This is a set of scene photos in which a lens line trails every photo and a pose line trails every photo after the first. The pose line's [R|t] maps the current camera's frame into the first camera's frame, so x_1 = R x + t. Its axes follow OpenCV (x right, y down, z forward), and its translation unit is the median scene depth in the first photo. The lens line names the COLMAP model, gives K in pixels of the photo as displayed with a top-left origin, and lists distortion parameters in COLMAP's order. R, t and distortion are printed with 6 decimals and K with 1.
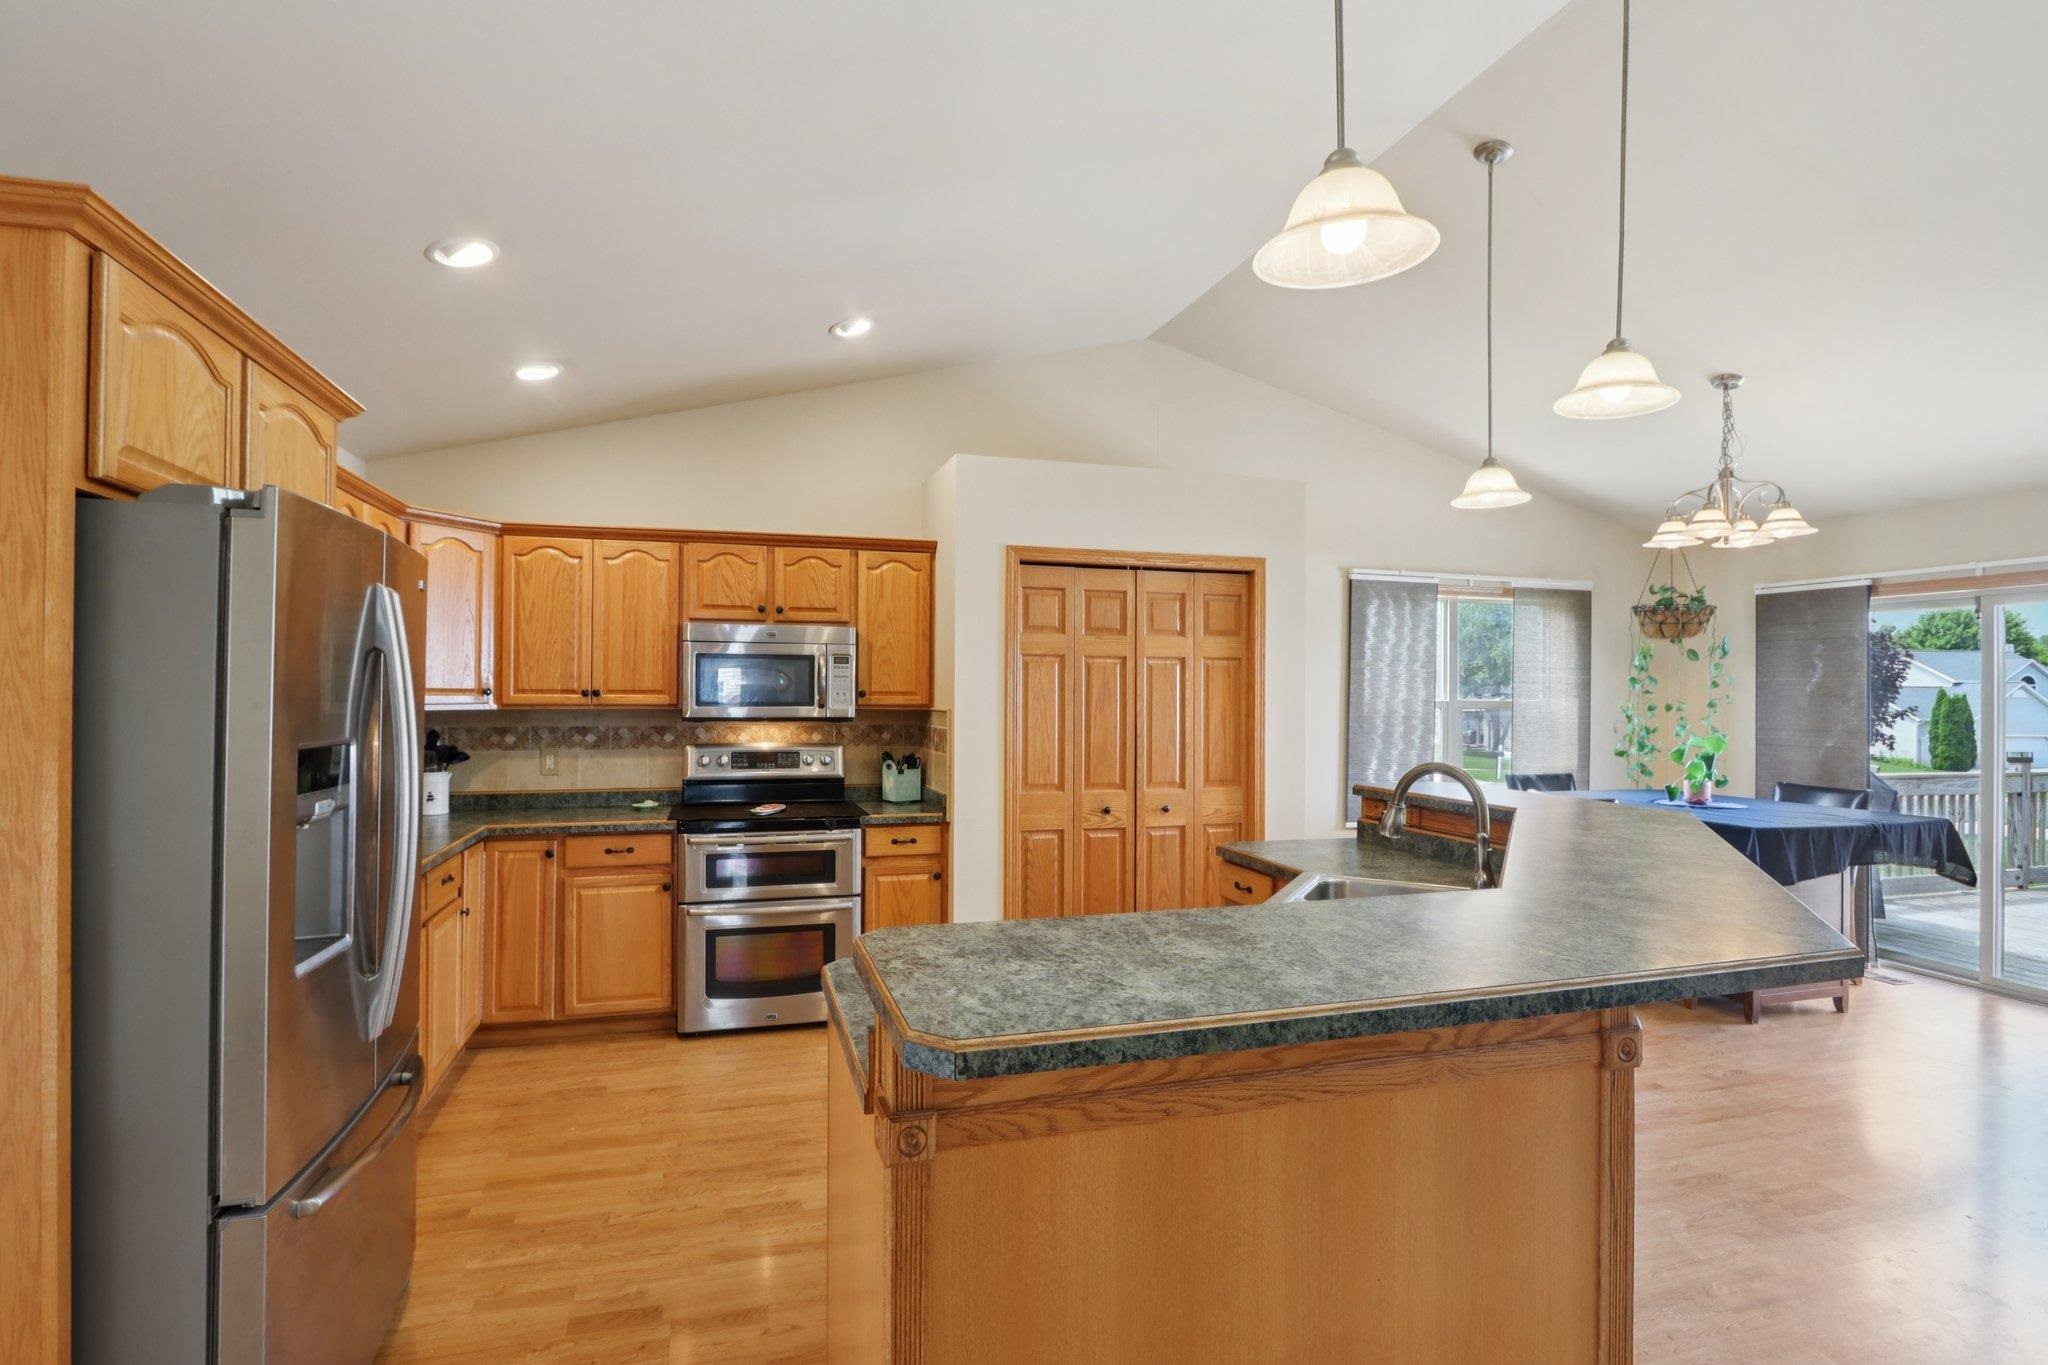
lens RADIAL K [[985.1, 0, 1003.8], [0, 985.1, 685.1], [0, 0, 1]] dist [-0.000797, 0.000272]
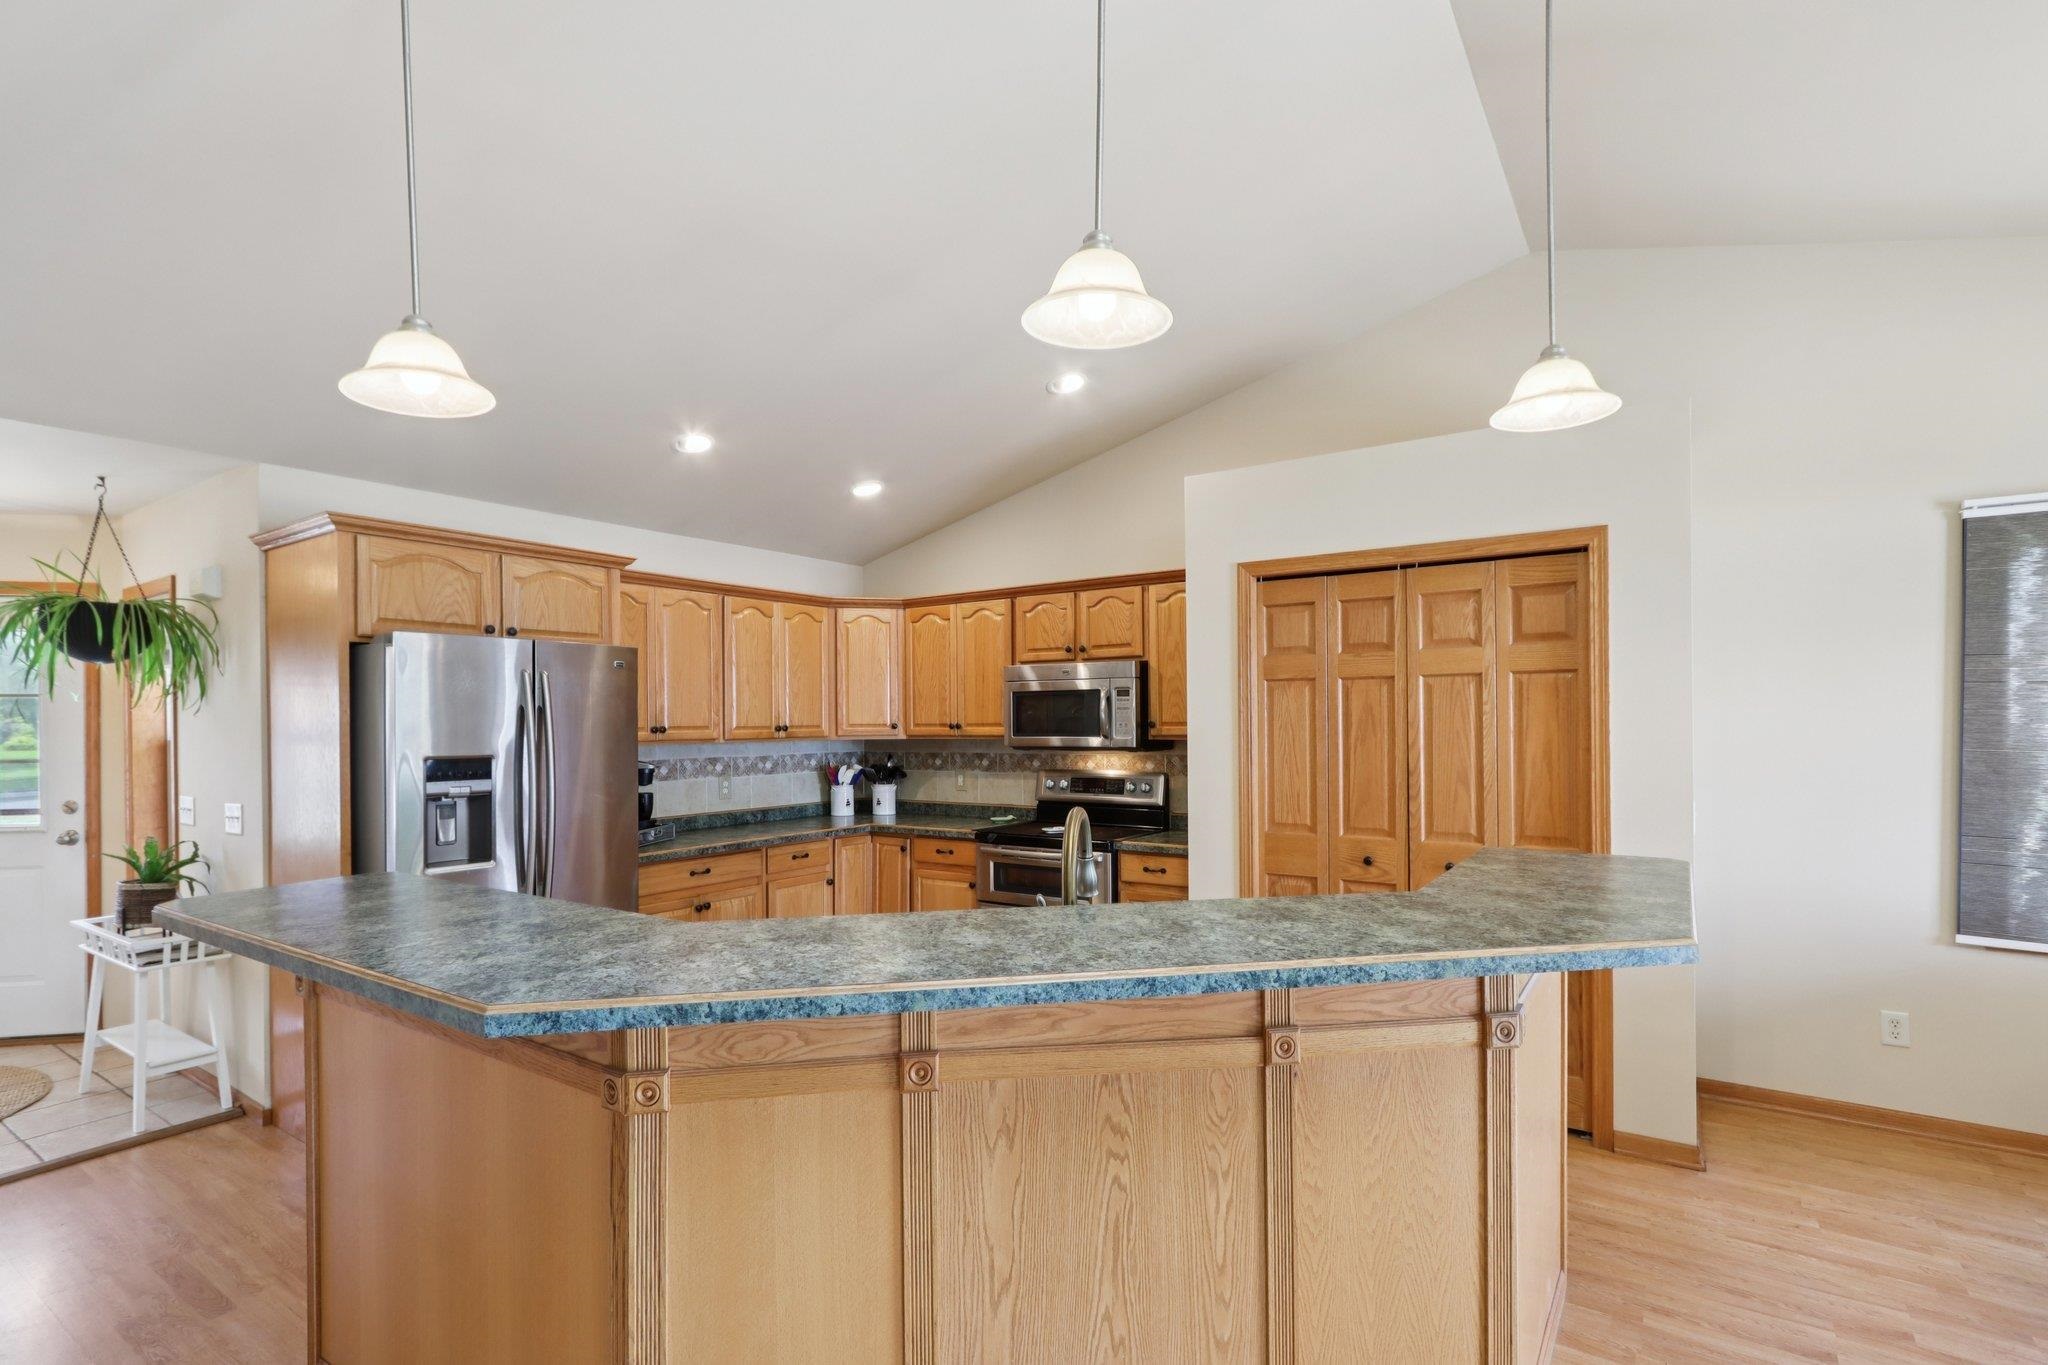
lens RADIAL K [[985.1, 0, 1001.4], [0, 985.1, 728.6], [0, 0, 1]] dist [-0.000797, 0.000272]
pose [[0.631112, -0.006539, -0.775664, 0.542000], [0.017133, 0.999838, 0.005511, 0.004581], [0.775502, -0.016768, 0.631122, 0.226865]]
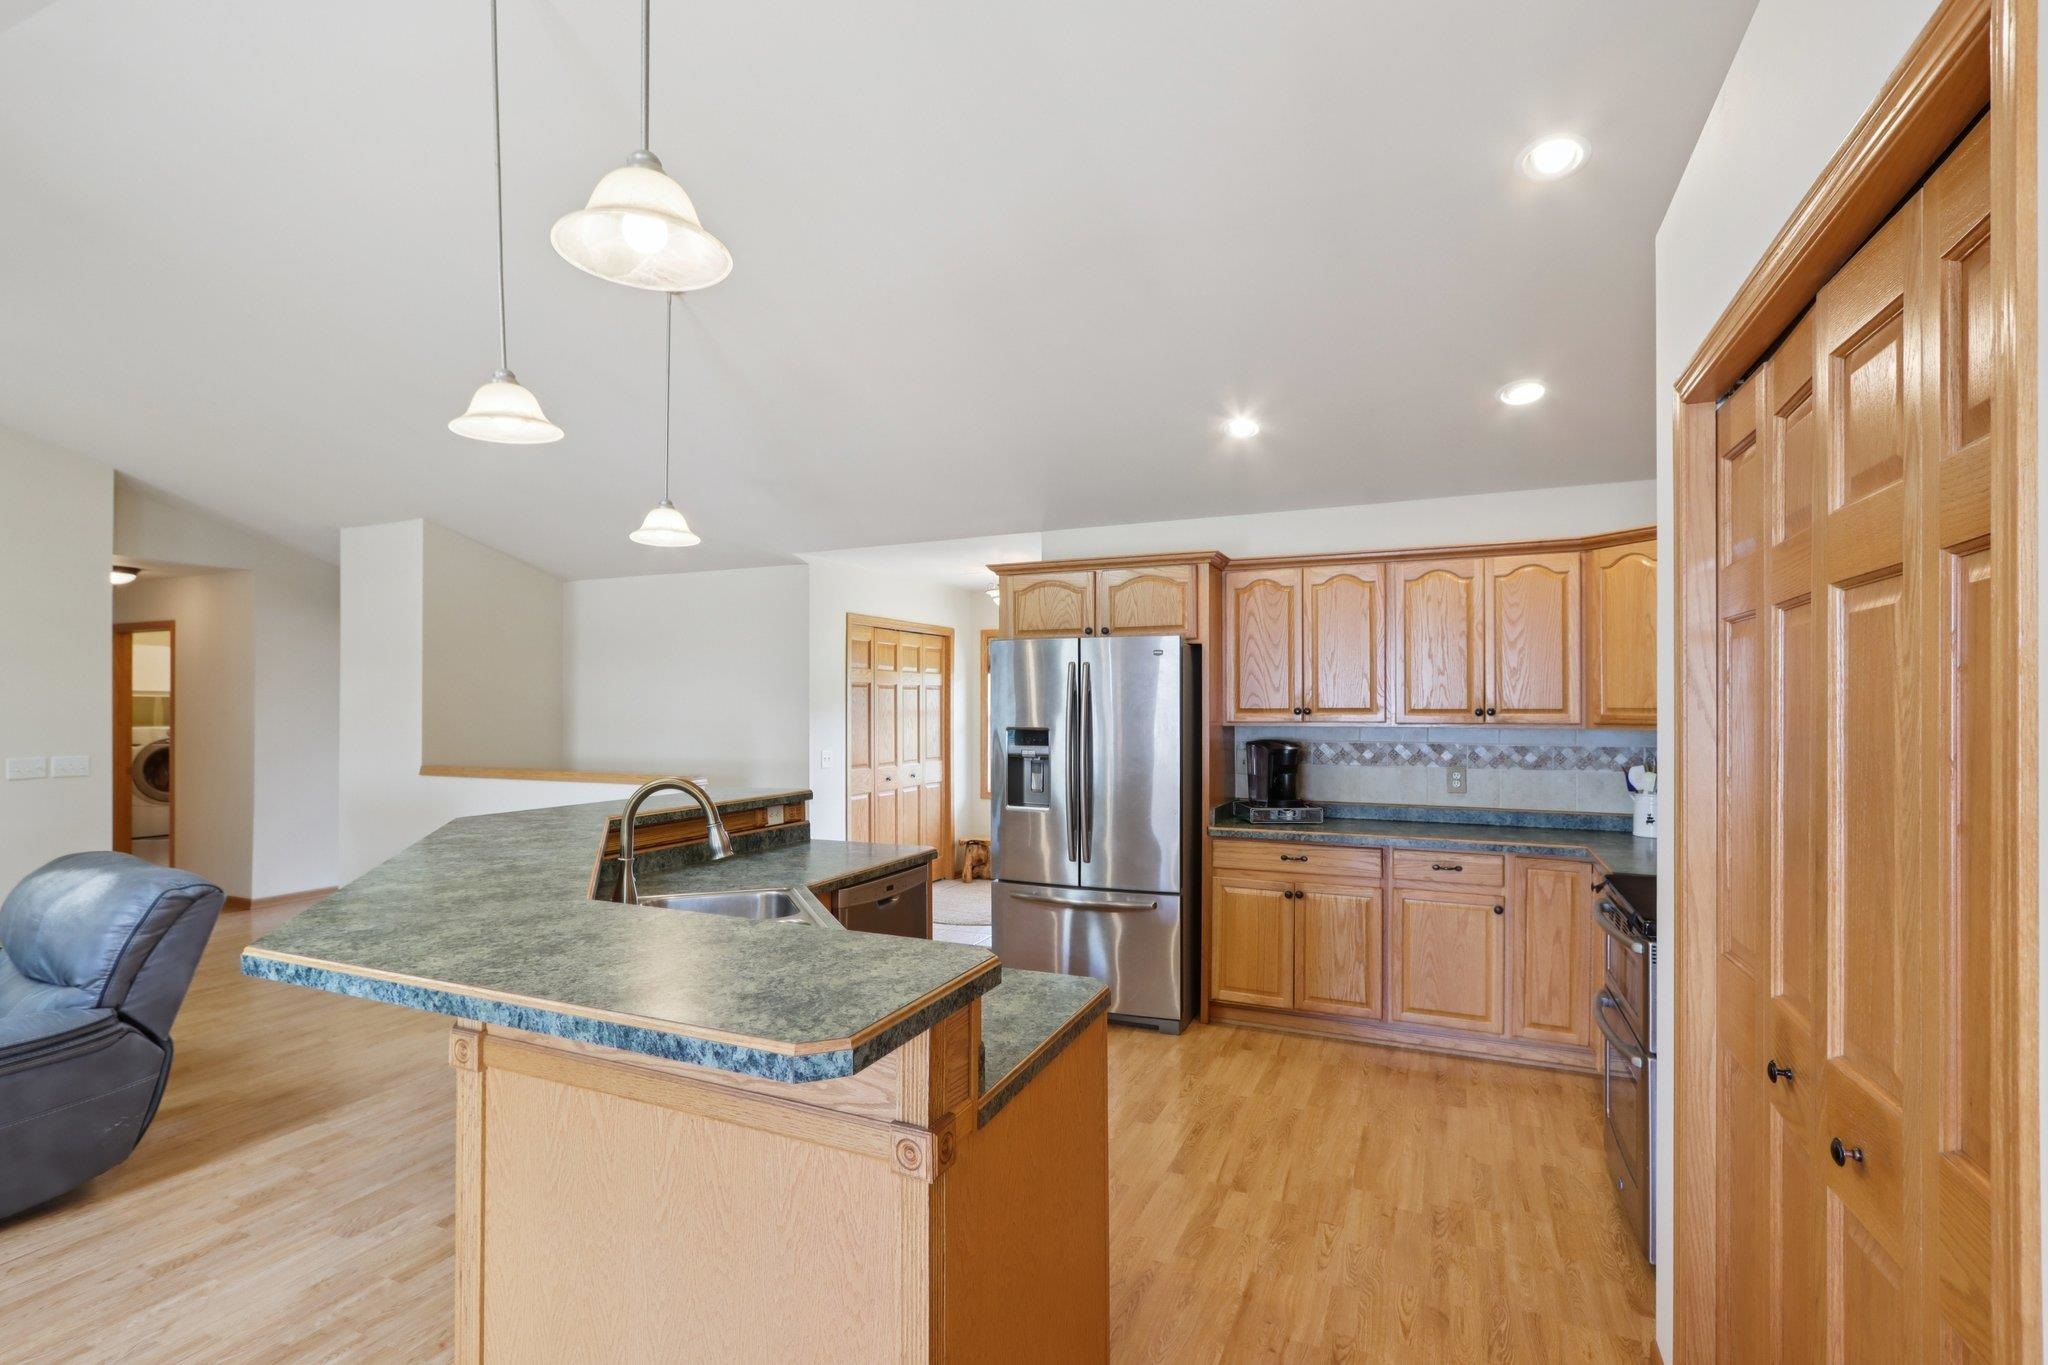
lens RADIAL K [[985.1, 0, 1051.3], [0, 985.1, 701.4], [0, 0, 1]] dist [-0.000797, 0.000272]
pose [[-0.637659, -0.007557, -0.770281, 0.478285], [0.001097, 0.999942, -0.010719, 0.005723], [0.770318, -0.007680, -0.637614, 1.008614]]
